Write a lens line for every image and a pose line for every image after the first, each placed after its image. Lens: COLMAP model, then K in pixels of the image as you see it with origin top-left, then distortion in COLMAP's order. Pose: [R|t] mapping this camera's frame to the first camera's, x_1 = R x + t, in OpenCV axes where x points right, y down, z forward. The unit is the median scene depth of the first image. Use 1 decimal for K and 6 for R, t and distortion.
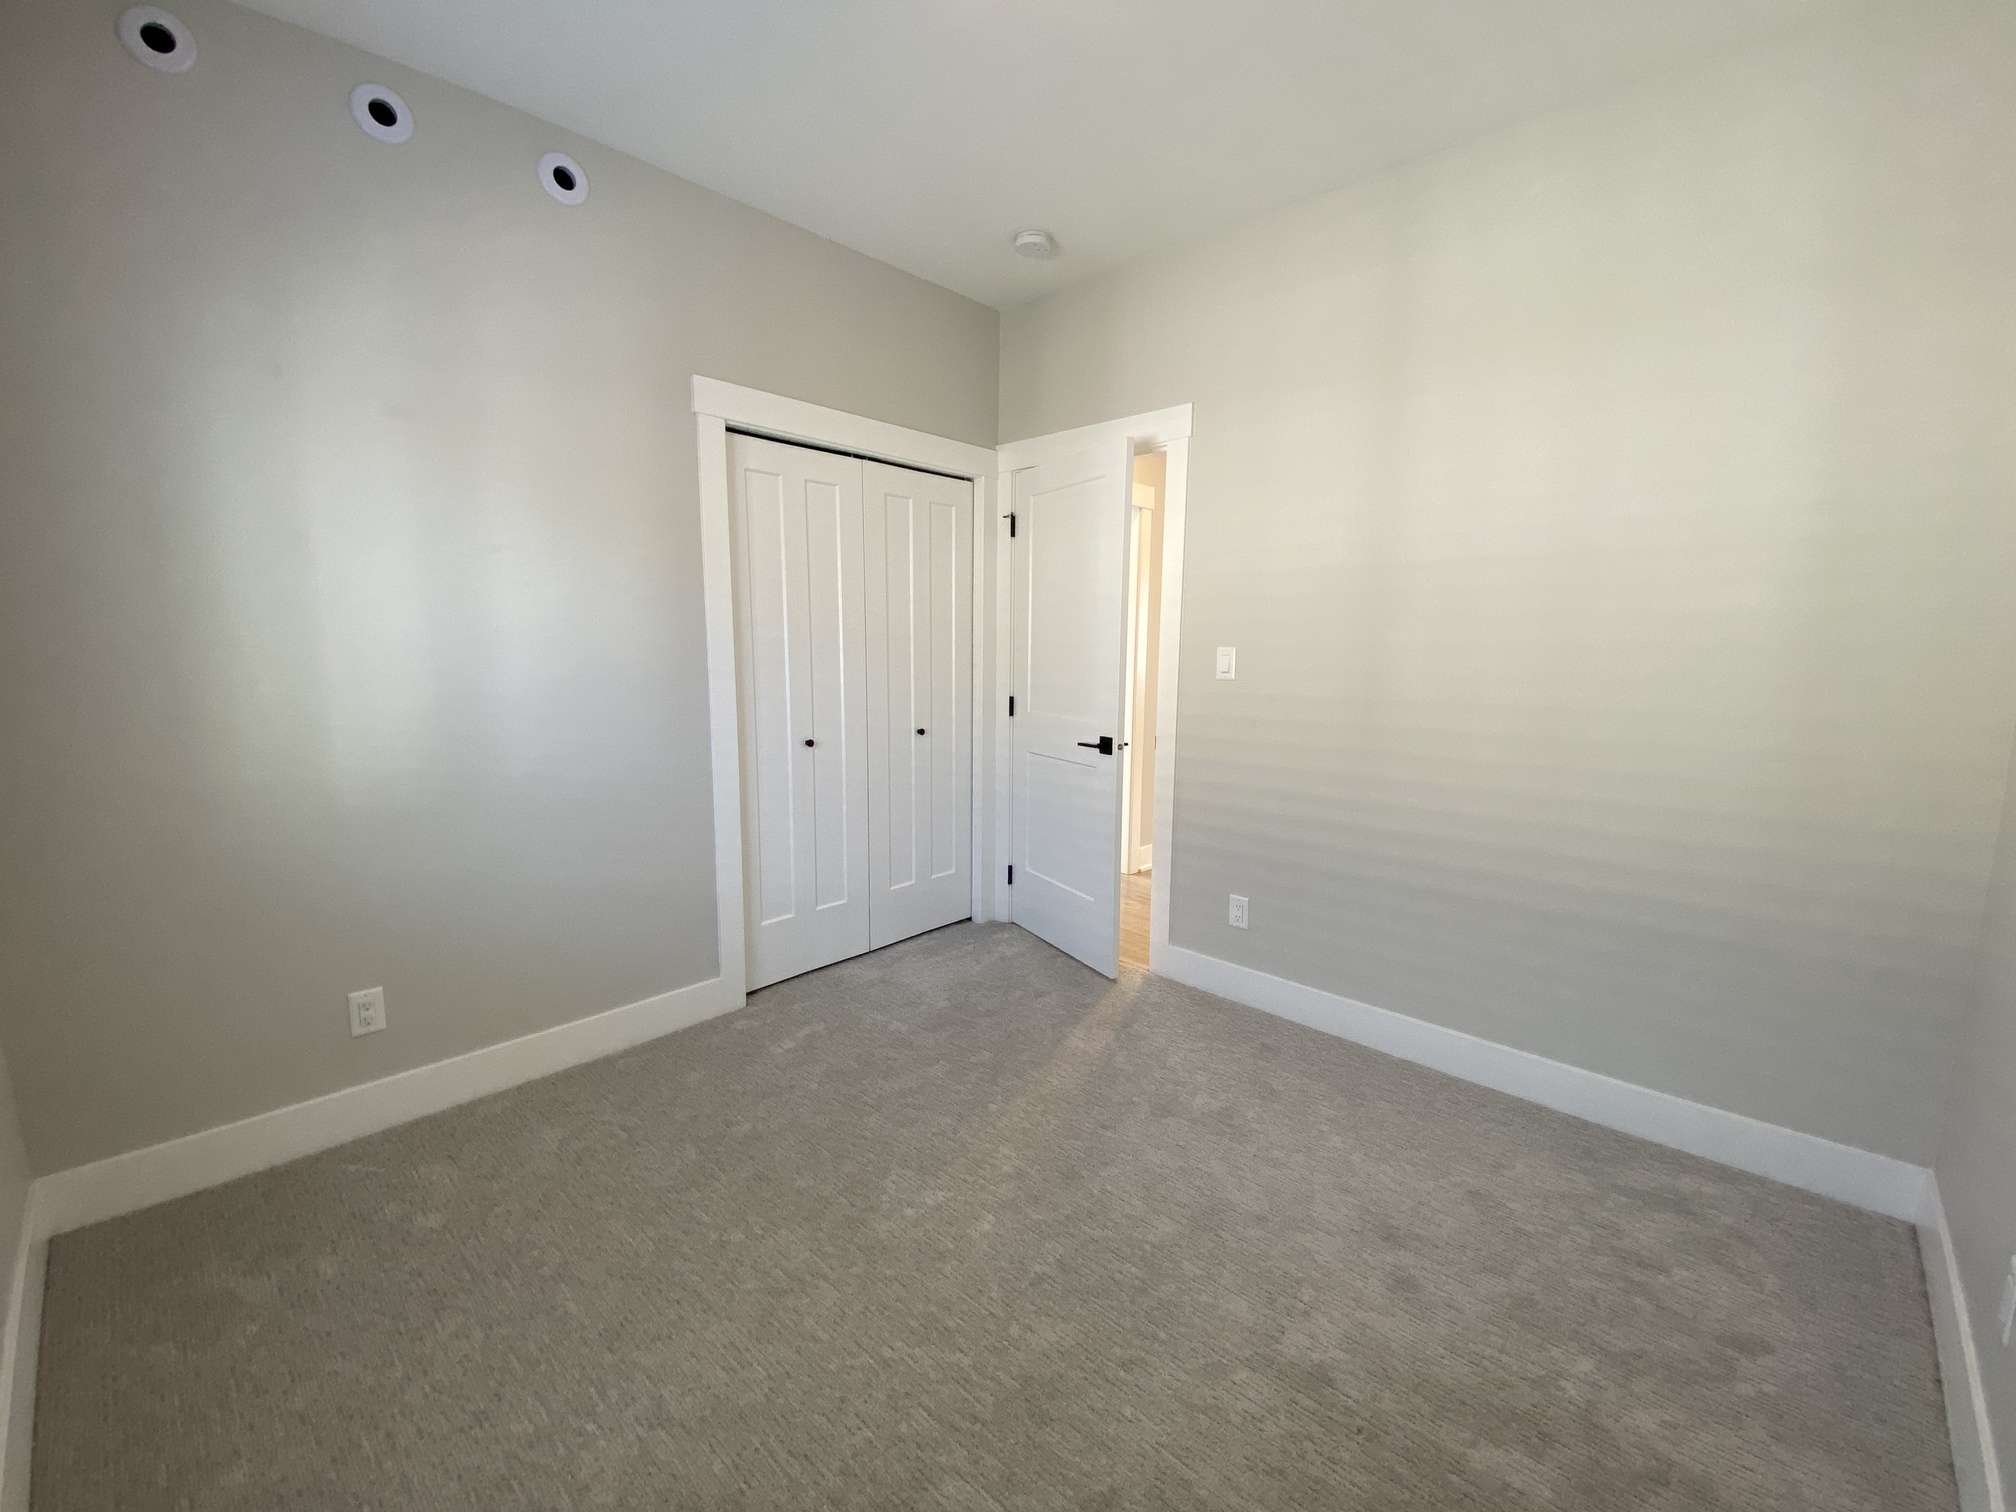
lens RADIAL K [[821.3, 0, 1008.0], [0, 821.3, 756.0], [0, 0, 1]] dist [0.000262, -0.011781]
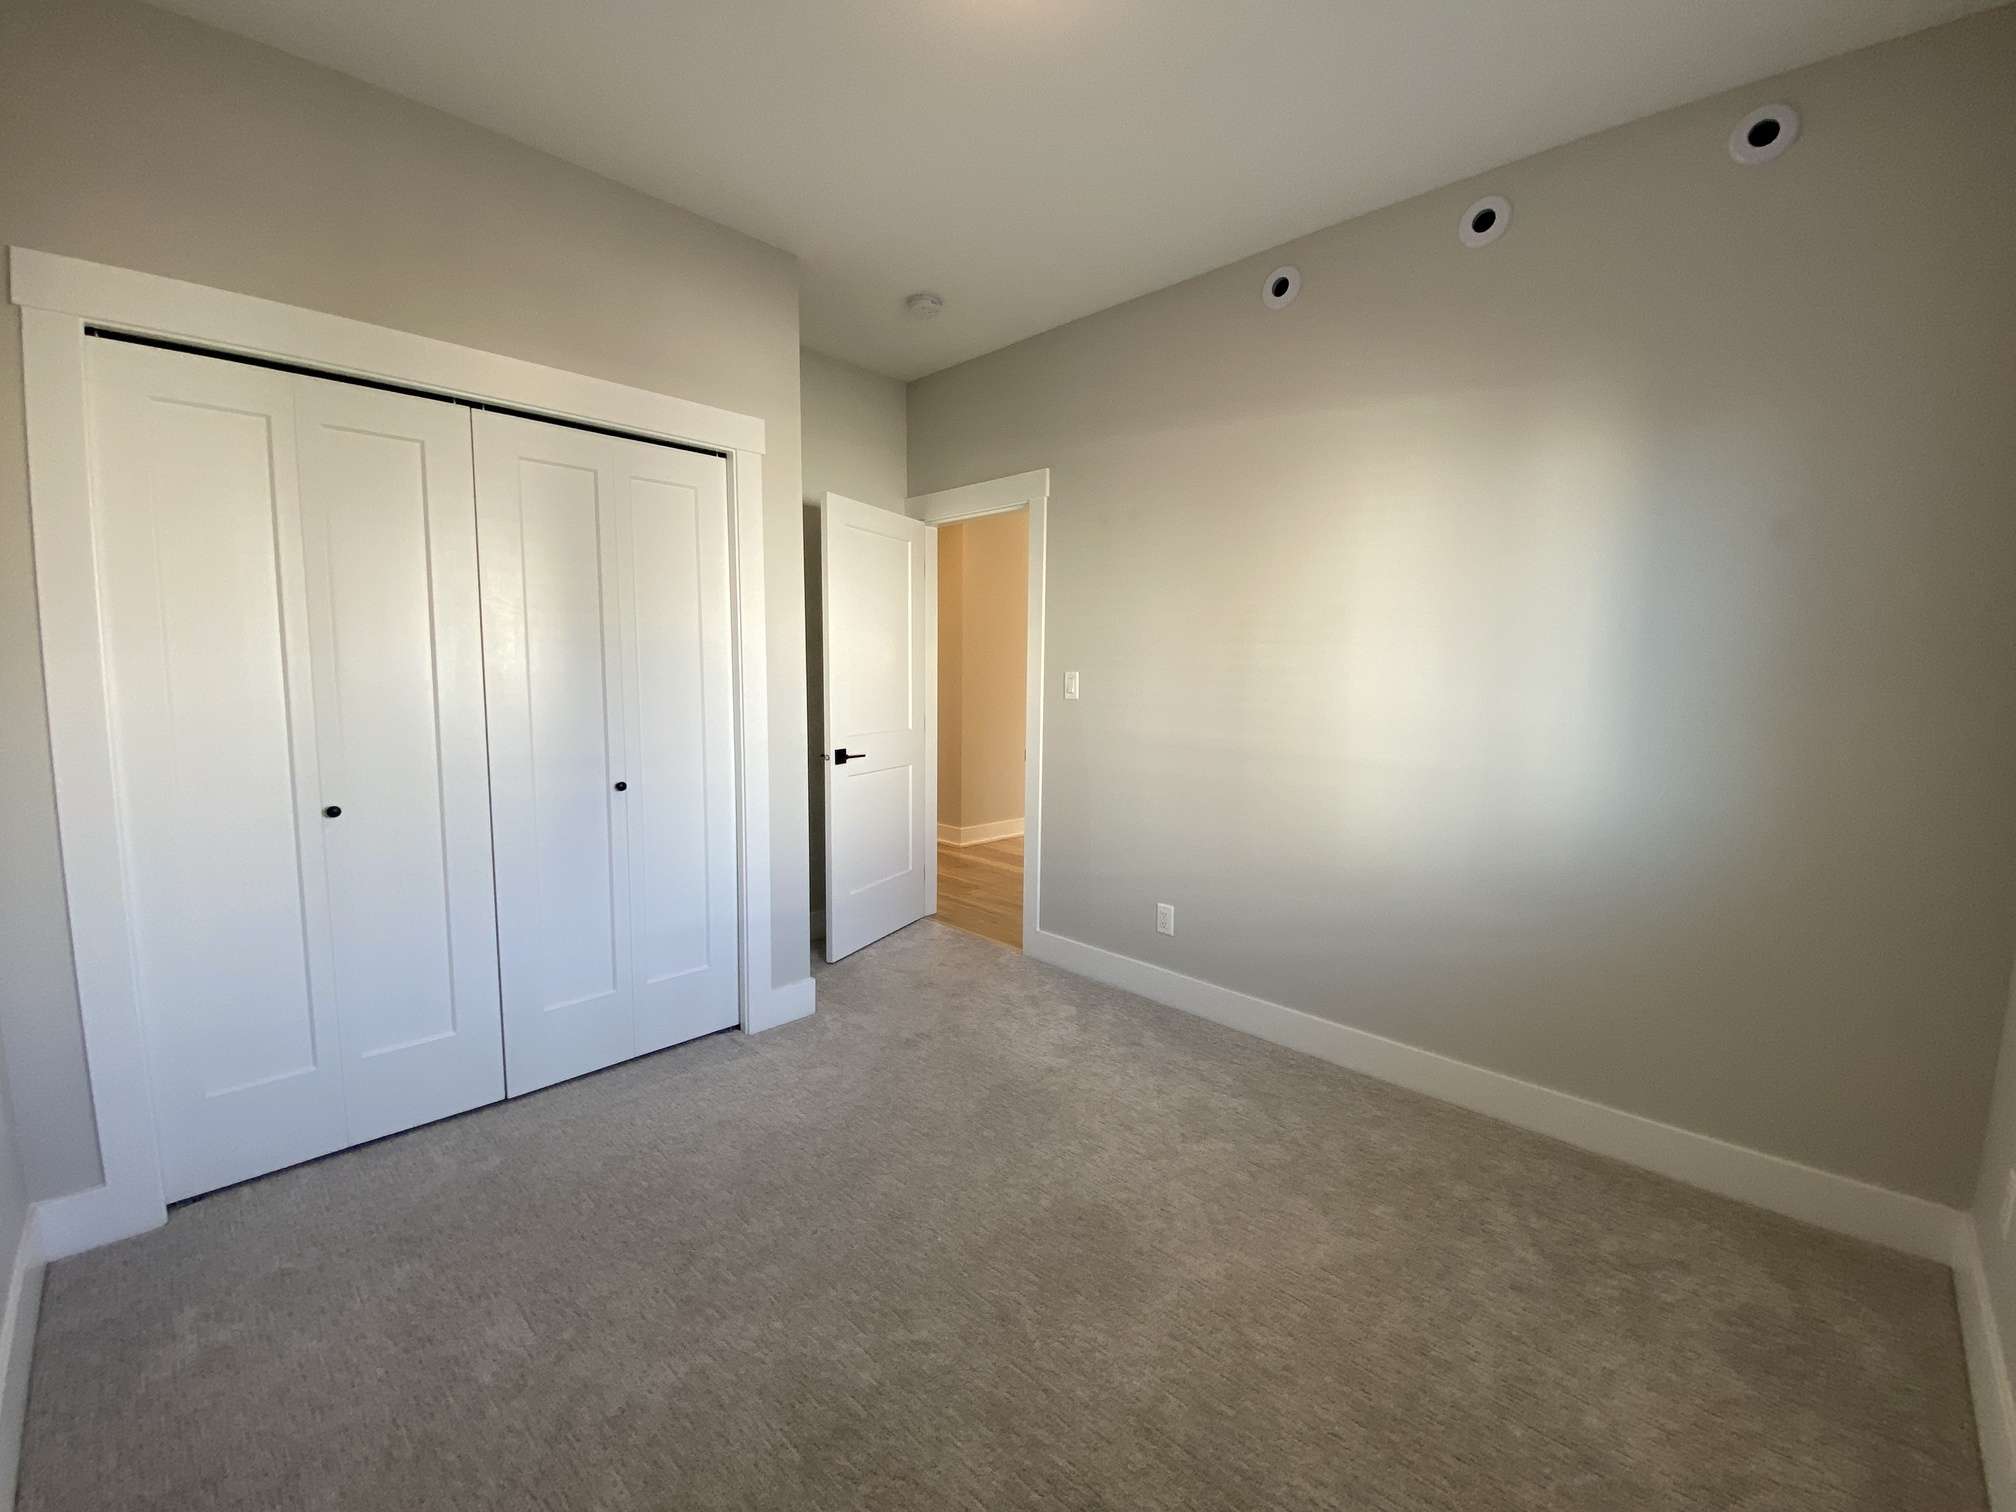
lens RADIAL K [[821.3, 0, 1008.0], [0, 821.3, 756.0], [0, 0, 1]] dist [0.000262, -0.011781]
pose [[0.999714, -0.000817, -0.023919, 0.302930], [-0.000054, 0.999337, -0.036415, -0.034632], [0.023933, 0.036406, 0.999050, 0.319405]]
